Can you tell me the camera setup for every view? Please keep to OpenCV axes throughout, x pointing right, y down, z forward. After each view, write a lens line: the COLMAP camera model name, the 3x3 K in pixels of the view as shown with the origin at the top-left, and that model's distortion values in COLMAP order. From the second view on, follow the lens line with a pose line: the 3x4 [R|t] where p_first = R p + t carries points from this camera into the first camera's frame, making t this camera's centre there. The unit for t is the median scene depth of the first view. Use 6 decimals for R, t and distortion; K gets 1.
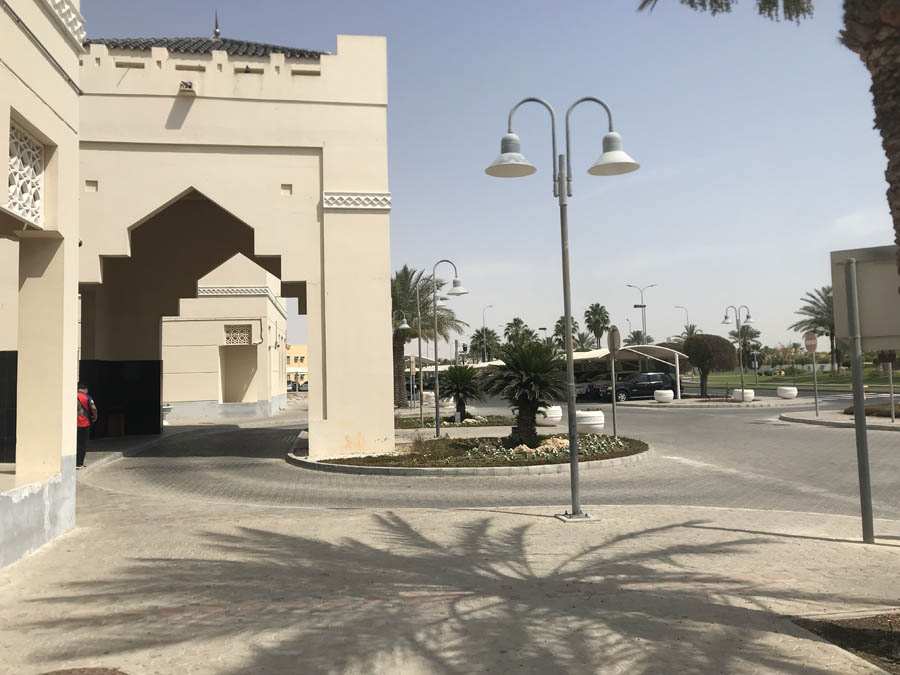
lens RADIAL K [[725.8, 0, 450.0], [0, 725.8, 337.5], [0, 0, 1]] dist [0.230150, -0.000150]
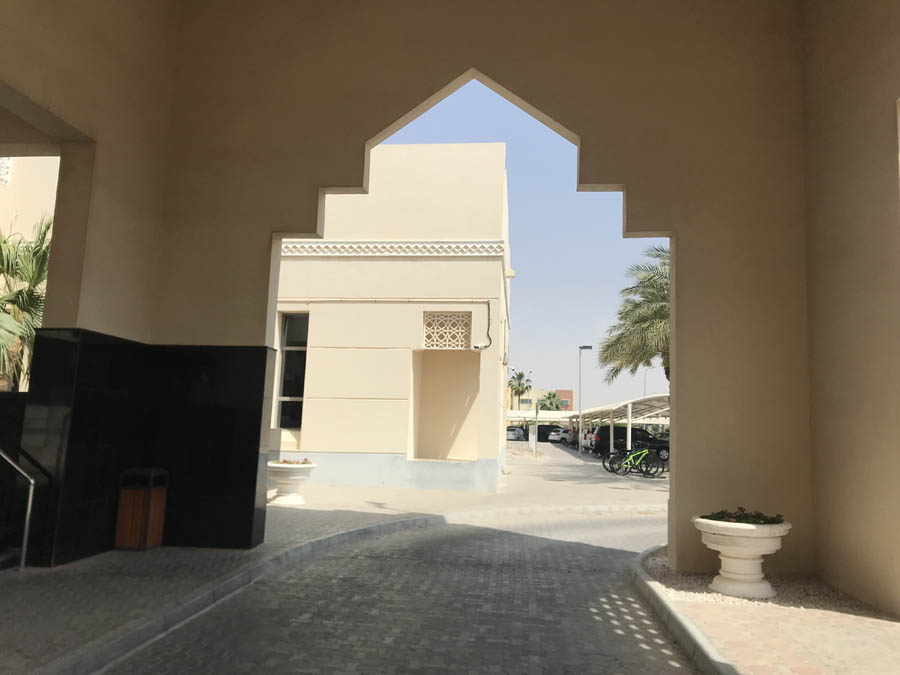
lens RADIAL K [[725.8, 0, 450.0], [0, 725.8, 337.5], [0, 0, 1]] dist [0.230150, -0.000150]
pose [[0.966613, 0.030676, -0.254399, -0.151633], [-0.046653, 0.997283, -0.057007, 0.031322], [0.251959, 0.066972, 0.965418, 0.497437]]
